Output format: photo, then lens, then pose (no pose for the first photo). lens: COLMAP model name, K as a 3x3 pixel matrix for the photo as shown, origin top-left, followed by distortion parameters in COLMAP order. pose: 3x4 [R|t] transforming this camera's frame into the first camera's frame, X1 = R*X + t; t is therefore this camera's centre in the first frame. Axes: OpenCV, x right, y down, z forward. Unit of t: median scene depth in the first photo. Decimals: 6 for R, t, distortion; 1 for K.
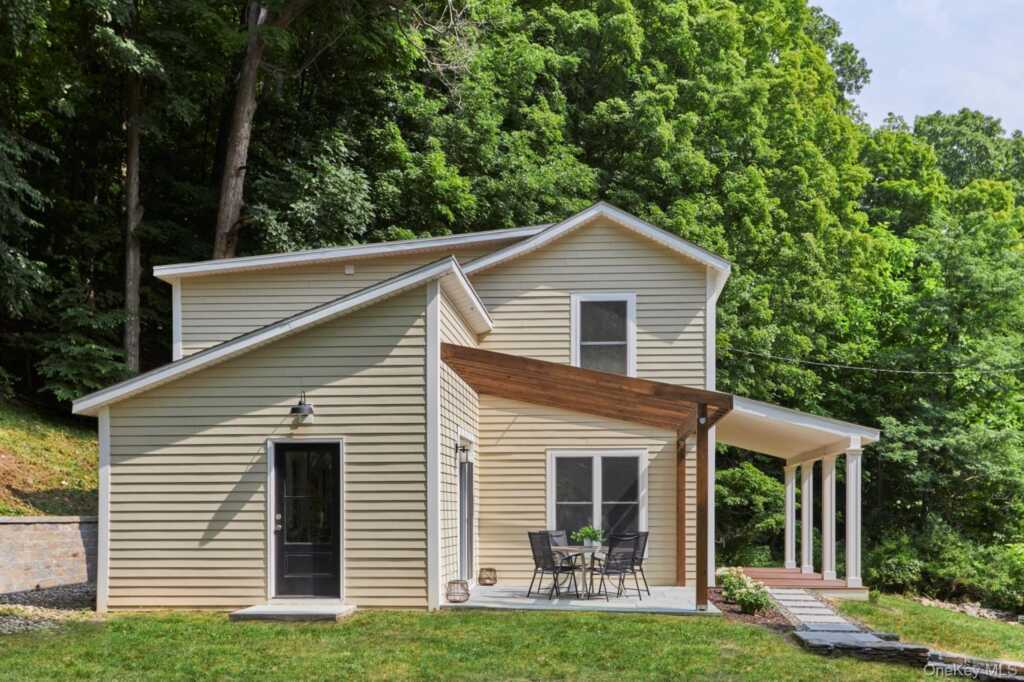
lens RADIAL K [[1887.5, 0, 512.3], [0, 1887.5, 413.3], [0, 0, 1]] dist [-0.204291, 3.434660]
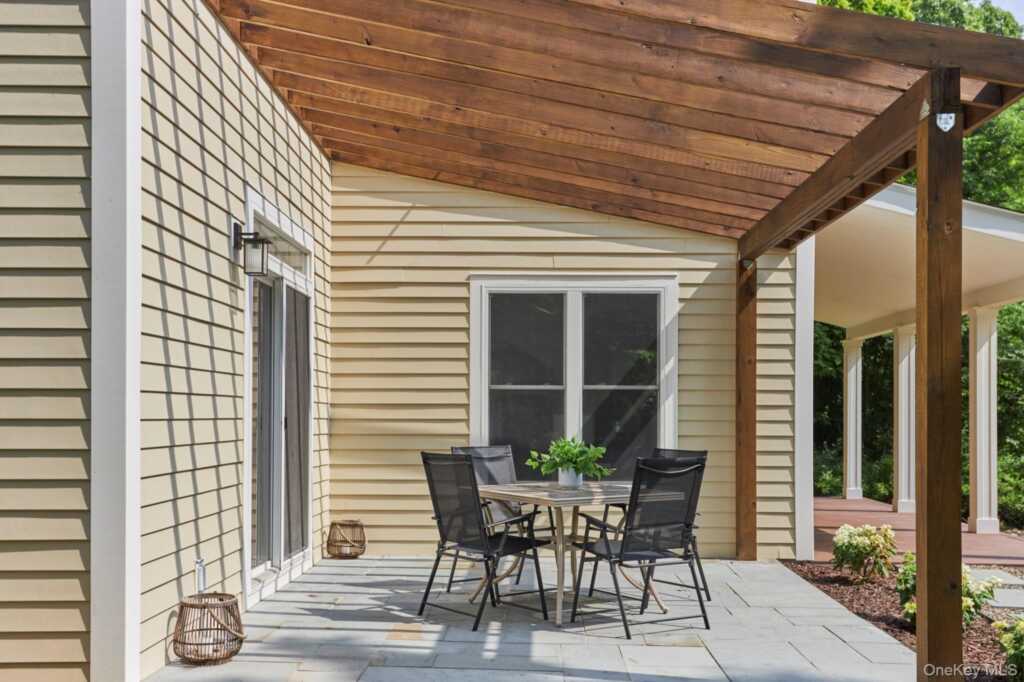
lens RADIAL K [[1887.5, 0, 512.3], [0, 1887.5, 413.3], [0, 0, 1]] dist [-0.204291, 3.434660]
pose [[0.999231, 0.005139, 0.038883, 0.010255], [-0.007180, 0.998593, 0.052533, 0.028866], [-0.038558, -0.052771, 0.997862, 0.515699]]
